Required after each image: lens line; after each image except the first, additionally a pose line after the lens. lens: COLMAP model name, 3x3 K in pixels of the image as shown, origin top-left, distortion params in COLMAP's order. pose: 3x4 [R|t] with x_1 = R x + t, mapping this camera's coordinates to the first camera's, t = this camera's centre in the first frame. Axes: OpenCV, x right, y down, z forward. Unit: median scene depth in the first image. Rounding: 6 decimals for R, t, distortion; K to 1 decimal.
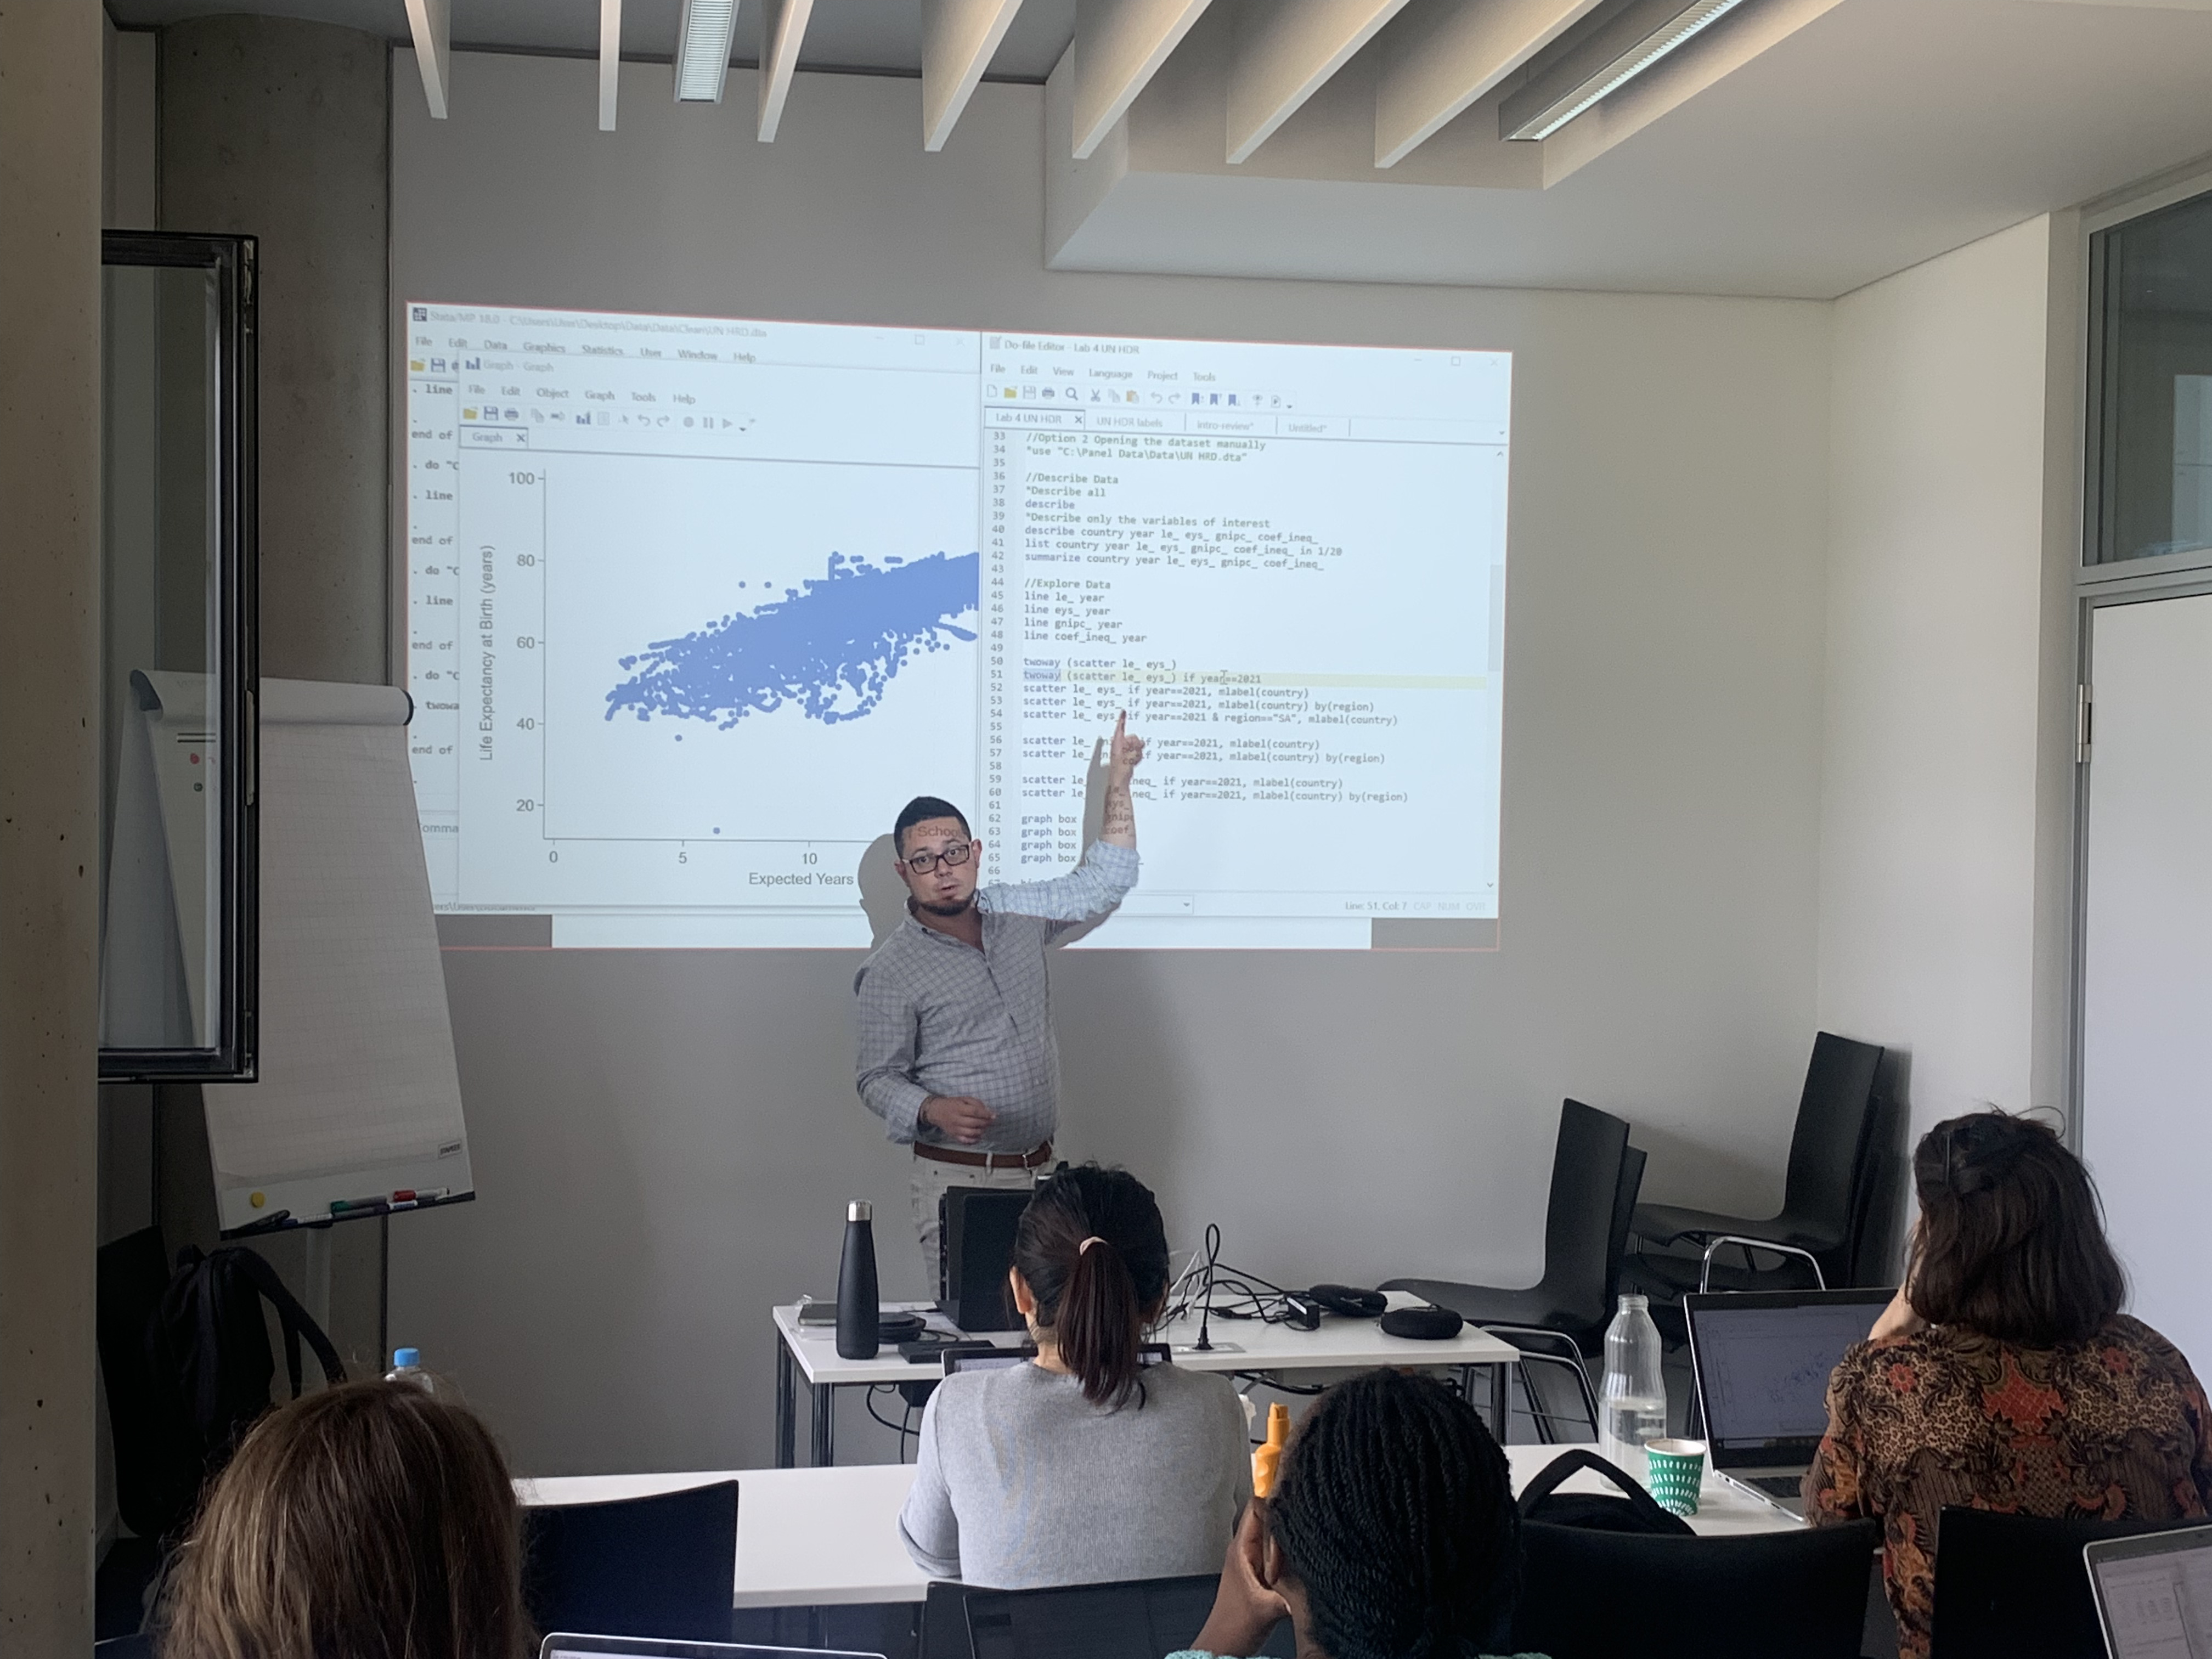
lens RADIAL K [[2989.4, 0, 1106.0], [0, 2989.4, 829.5], [0, 0, 1]] dist [0.191101, -0.824739]
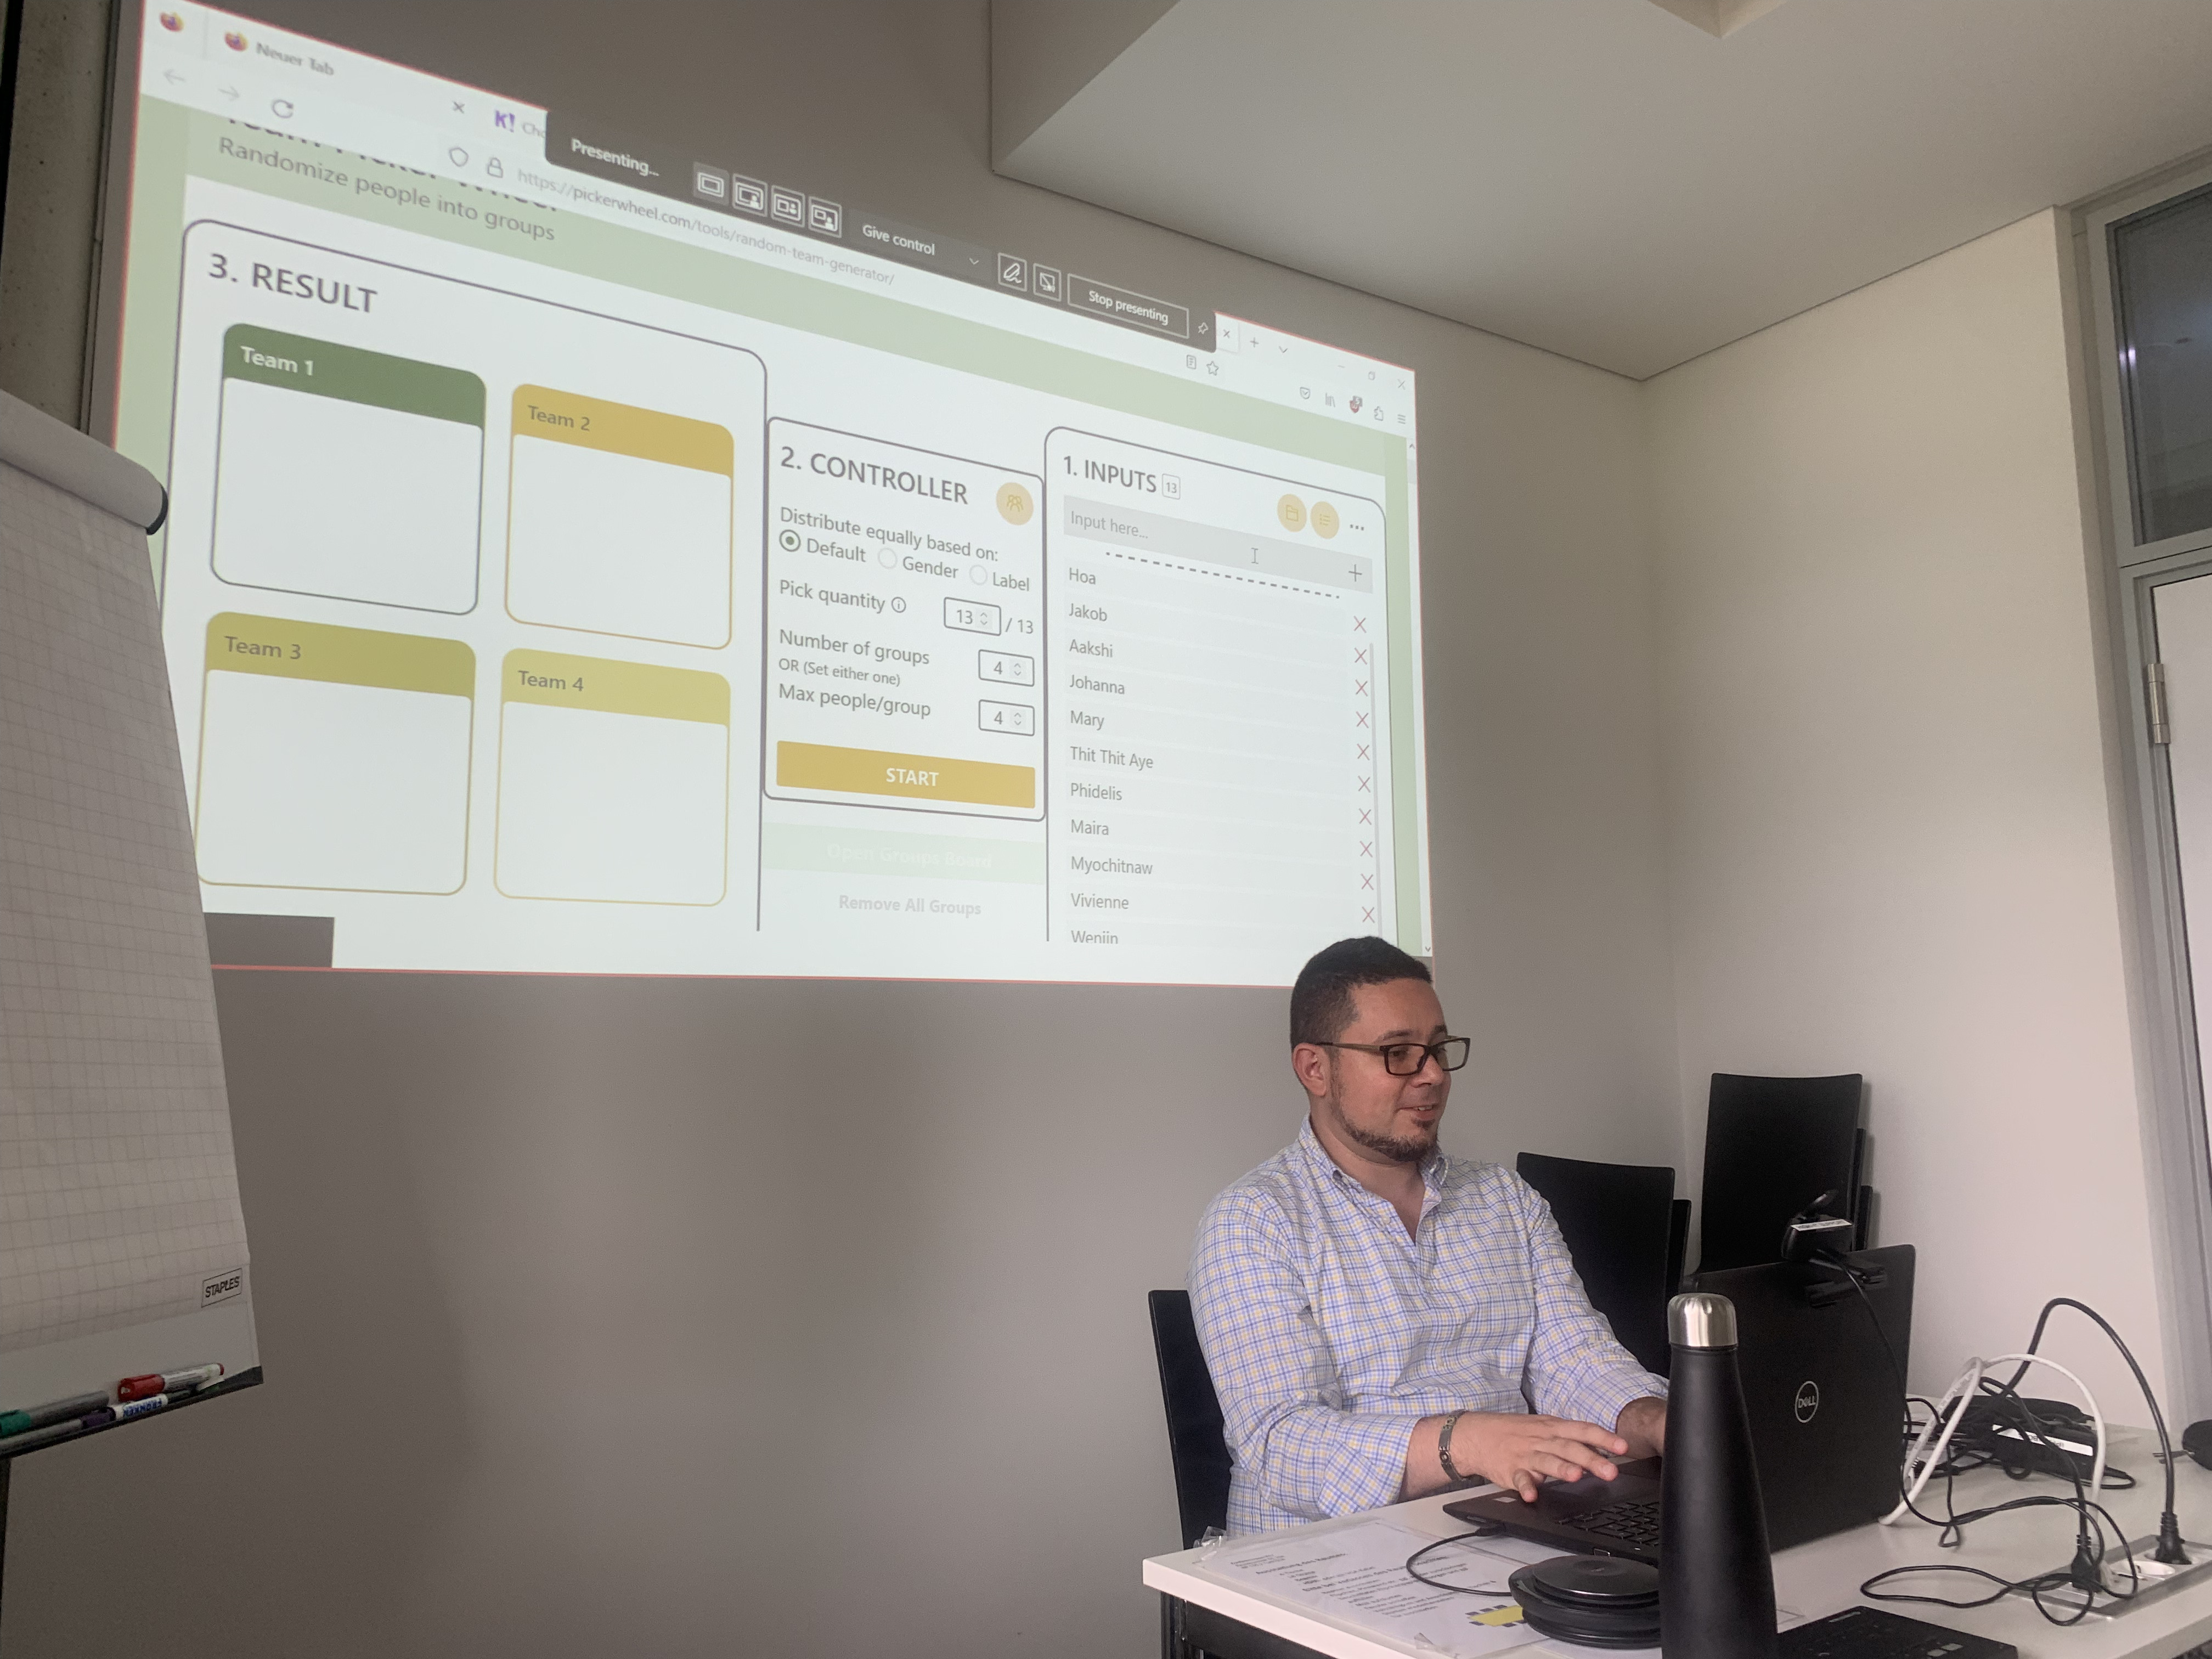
lens RADIAL K [[1688.3, 0, 1106.0], [0, 1688.3, 829.5], [0, 0, 1]] dist [-0.000071, -0.003569]
pose [[0.911915, 0.034726, 0.408908, -0.192555], [0.027918, 0.988856, -0.146236, 0.071669], [-0.409429, 0.144771, 0.900783, 0.634594]]
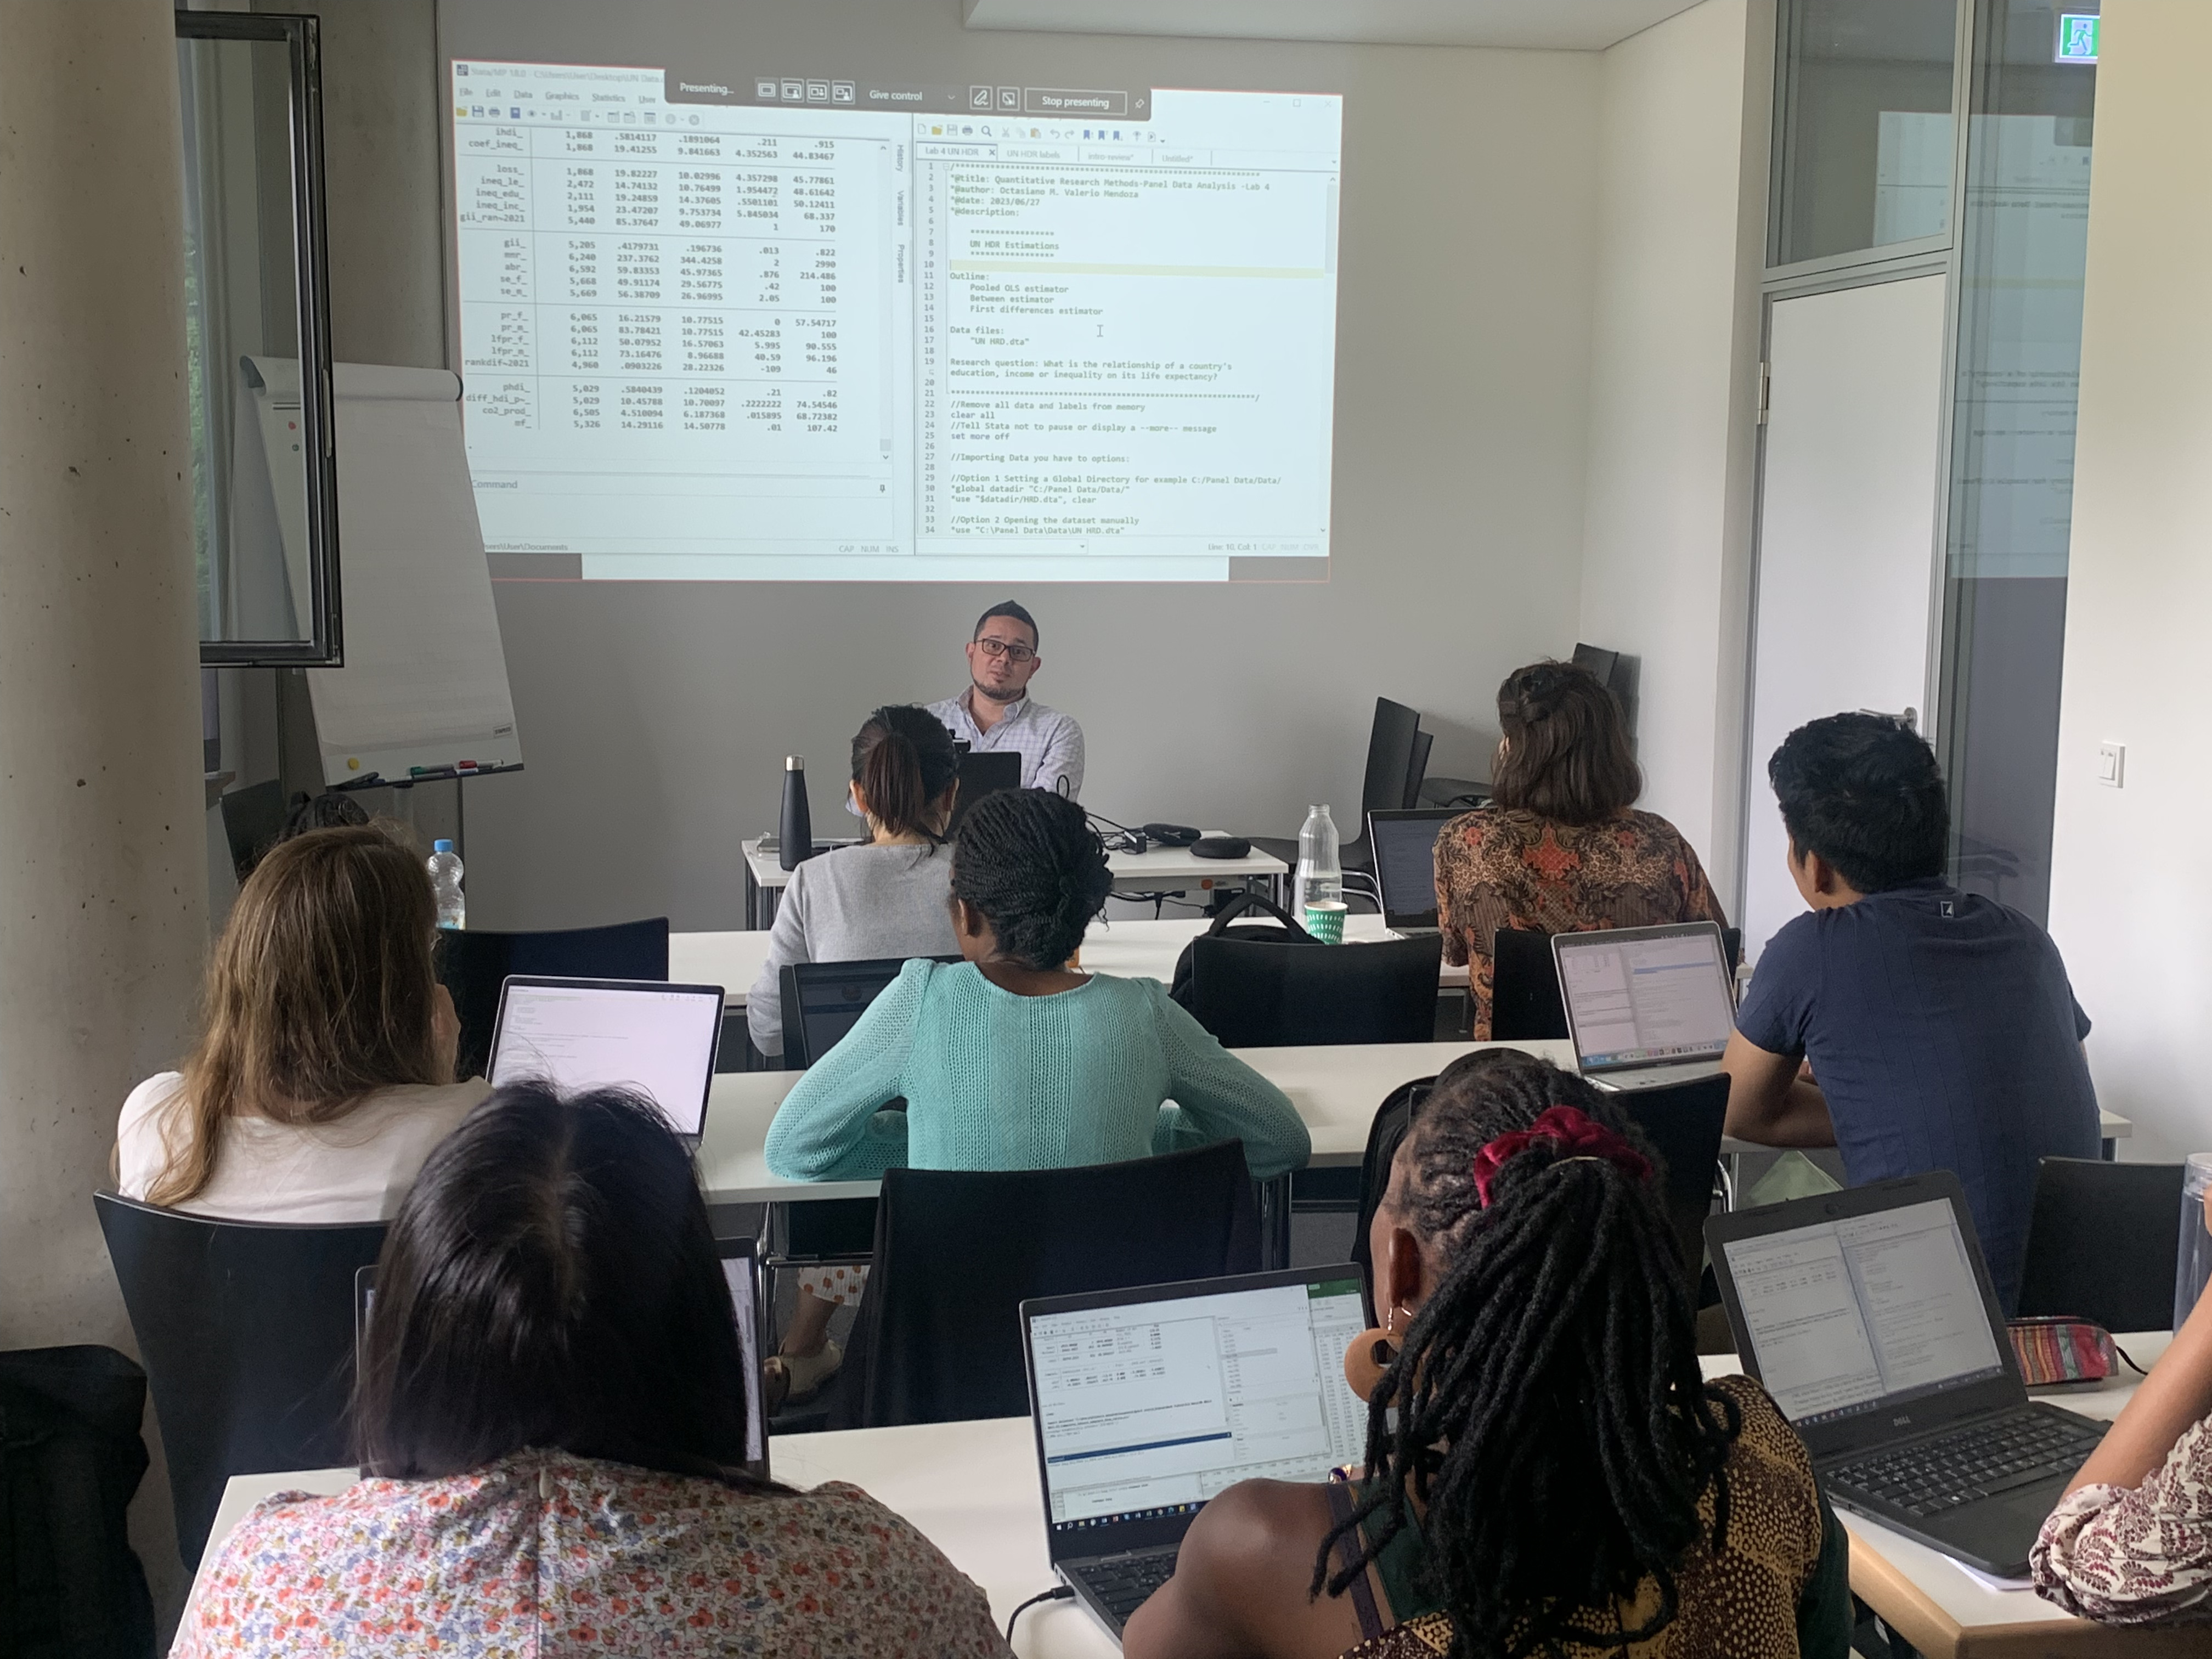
lens RADIAL K [[2600.4, 0, 1106.0], [0, 2600.4, 829.5], [0, 0, 1]] dist [0.158864, -0.601922]
pose [[0.999929, -0.002570, -0.011600, 0.054453], [0.003929, 0.992915, 0.118764, 0.014481], [0.011212, -0.118801, 0.992855, -0.122680]]
